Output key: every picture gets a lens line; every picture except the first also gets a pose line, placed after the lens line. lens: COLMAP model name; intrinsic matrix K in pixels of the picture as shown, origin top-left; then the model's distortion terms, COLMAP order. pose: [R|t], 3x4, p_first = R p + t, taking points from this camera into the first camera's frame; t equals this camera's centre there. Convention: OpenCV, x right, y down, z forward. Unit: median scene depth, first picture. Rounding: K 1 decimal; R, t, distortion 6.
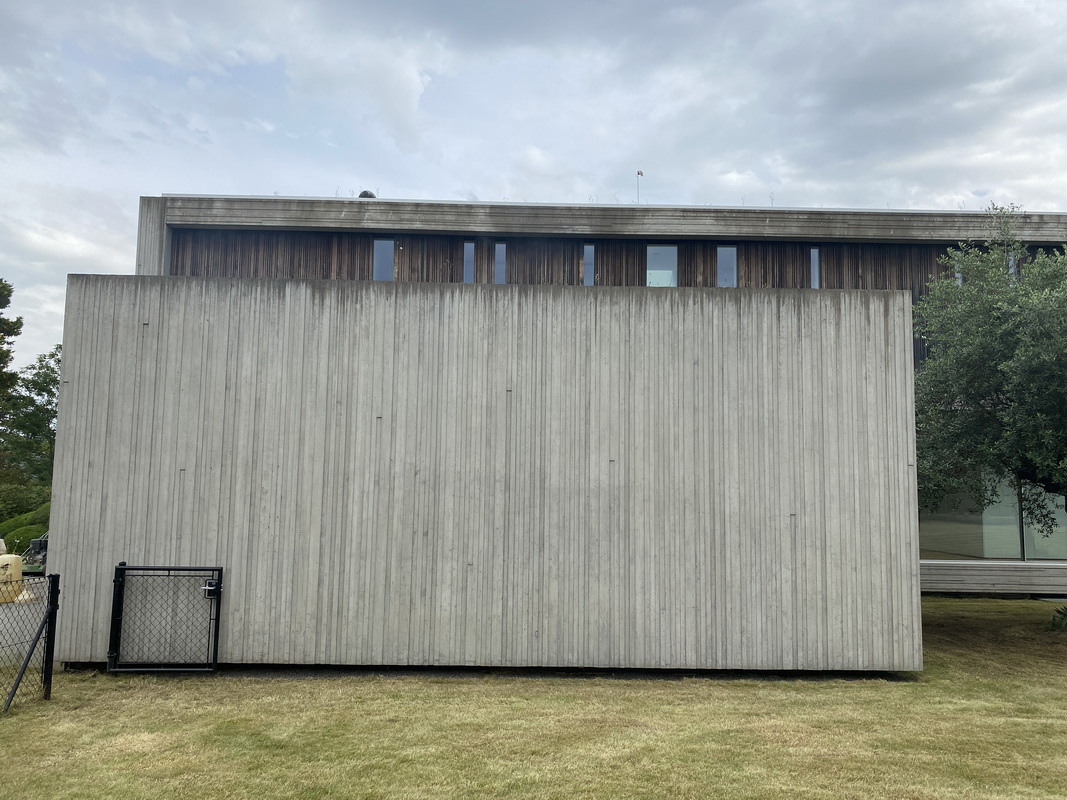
lens RADIAL K [[836.8, 0, 507.2], [0, 836.8, 398.3], [0, 0, 1]] dist [0.044088, -0.101158]
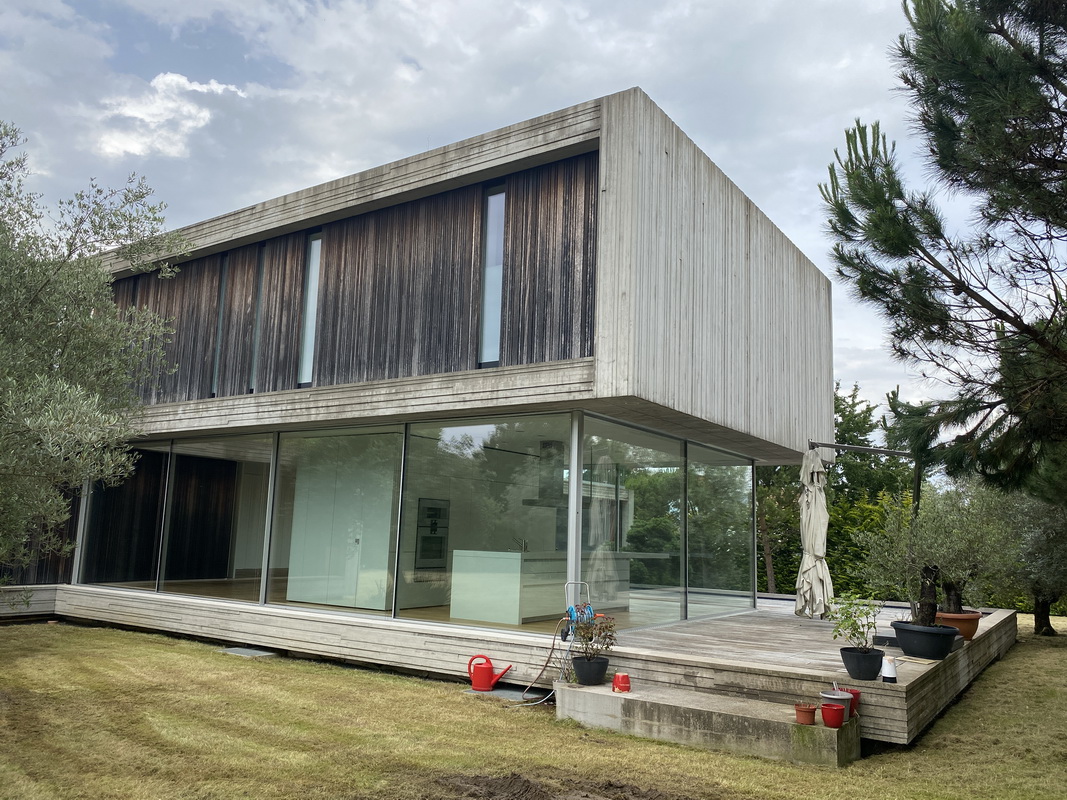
lens RADIAL K [[806.7, 0, 553.9], [0, 806.7, 412.3], [0, 0, 1]] dist [0.098881, -0.162150]
pose [[0.831892, -0.073301, -0.550075, 1.352652], [0.044113, 0.996836, -0.066121, 0.069458], [0.553182, 0.030740, 0.832493, 0.468298]]
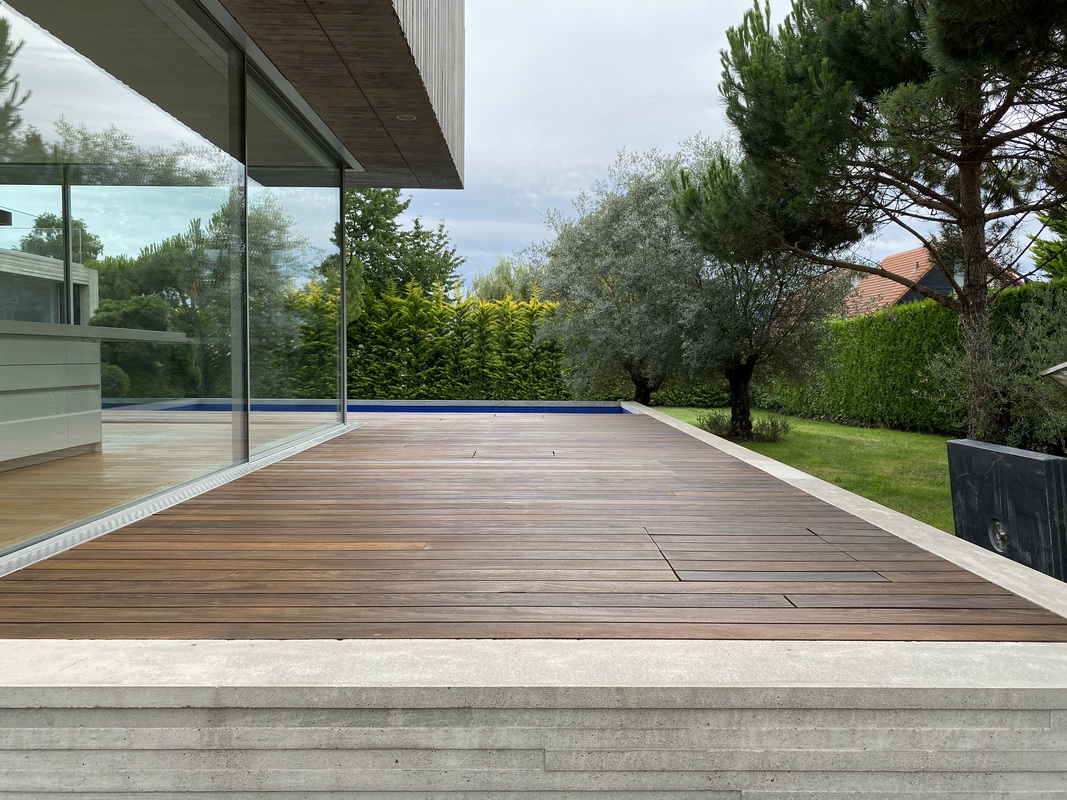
lens RADIAL K [[819.0, 0, 533.5], [0, 819.0, 400.0], [0, 0, 1]] dist [0.009984, -0.010133]
pose [[0.999954, -0.009172, -0.002778, 1.131954], [0.009505, 0.986149, 0.165591, 0.139112], [0.001221, -0.165609, 0.986191, 0.863148]]
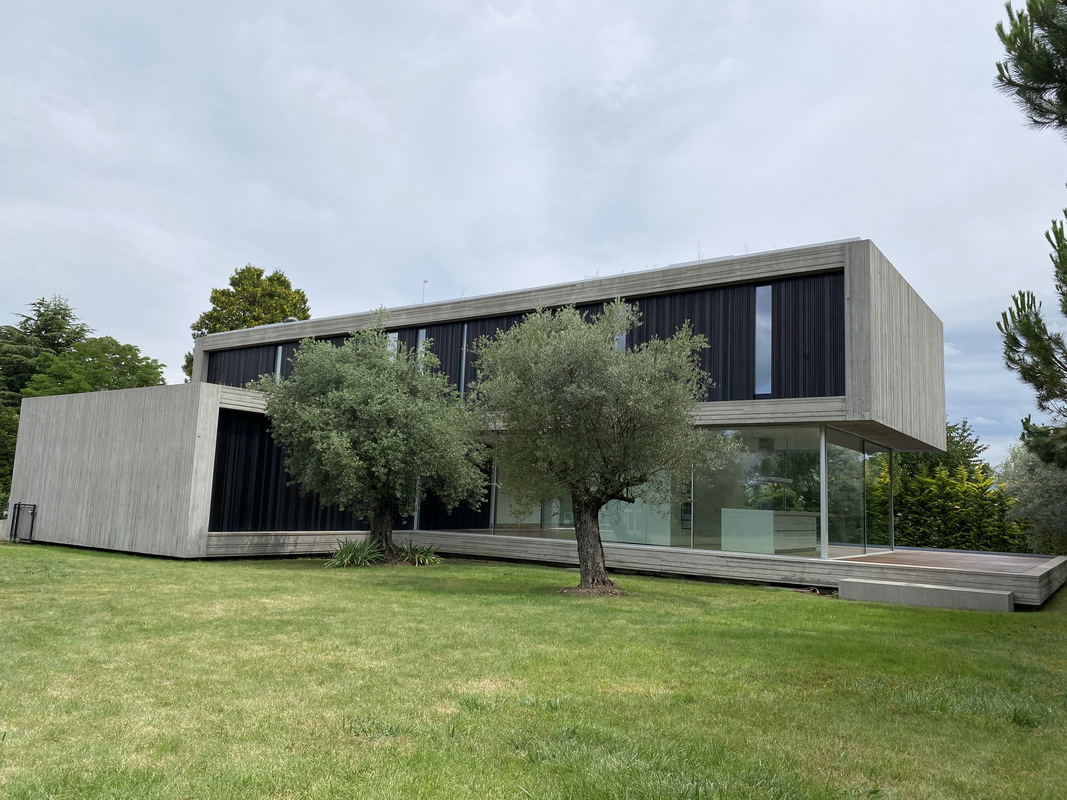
lens RADIAL K [[821.6, 0, 535.3], [0, 821.6, 394.7], [0, 0, 1]] dist [0.010630, -0.005650]
pose [[0.813316, -0.061859, -0.578525, 1.338717], [0.039848, 0.997920, -0.050682, 0.025273], [0.580456, 0.018167, 0.814089, -0.117095]]
